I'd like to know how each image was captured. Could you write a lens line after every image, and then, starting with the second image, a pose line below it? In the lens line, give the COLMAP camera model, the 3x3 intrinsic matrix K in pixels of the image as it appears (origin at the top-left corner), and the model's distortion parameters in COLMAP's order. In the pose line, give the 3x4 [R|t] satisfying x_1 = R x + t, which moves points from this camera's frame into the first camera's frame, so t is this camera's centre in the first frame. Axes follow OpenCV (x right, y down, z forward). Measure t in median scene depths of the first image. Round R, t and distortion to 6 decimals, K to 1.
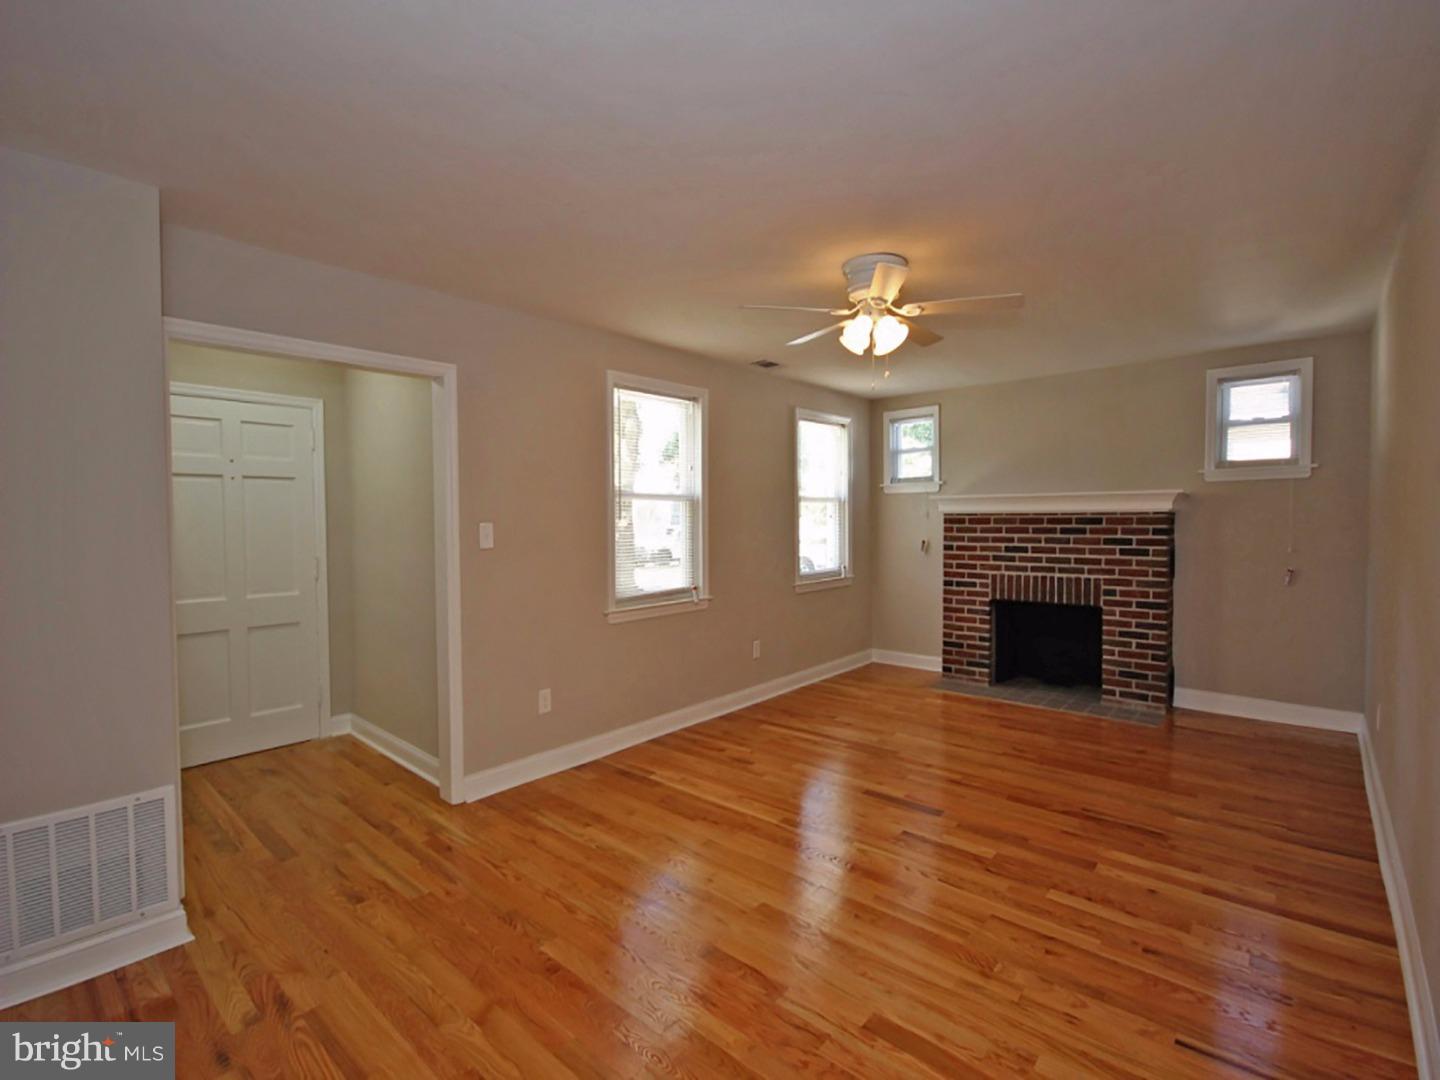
lens RADIAL K [[668.8, 0, 720.3], [0, 668.8, 539.1], [0, 0, 1]] dist [0.021313, 0.000104]
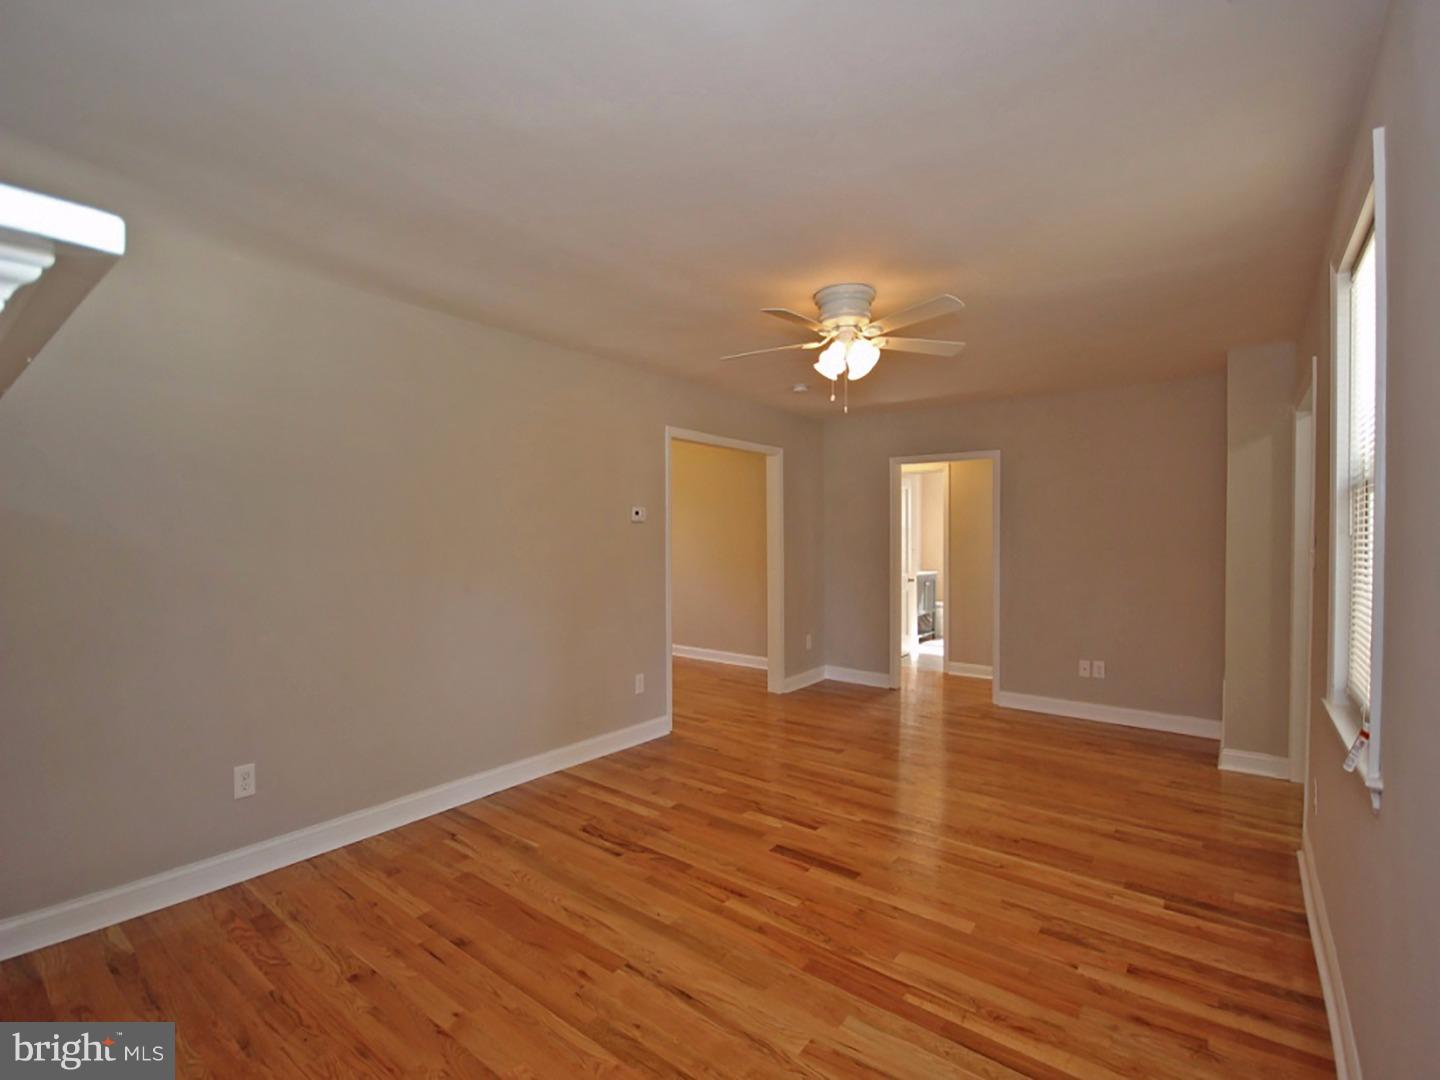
lens RADIAL K [[668.8, 0, 720.3], [0, 668.8, 539.1], [0, 0, 1]] dist [0.021313, 0.000104]
pose [[-0.997908, 0.007410, -0.064218, 0.458060], [0.005031, 0.999298, 0.037121, -0.061762], [0.064448, 0.036720, -0.997245, 1.905976]]
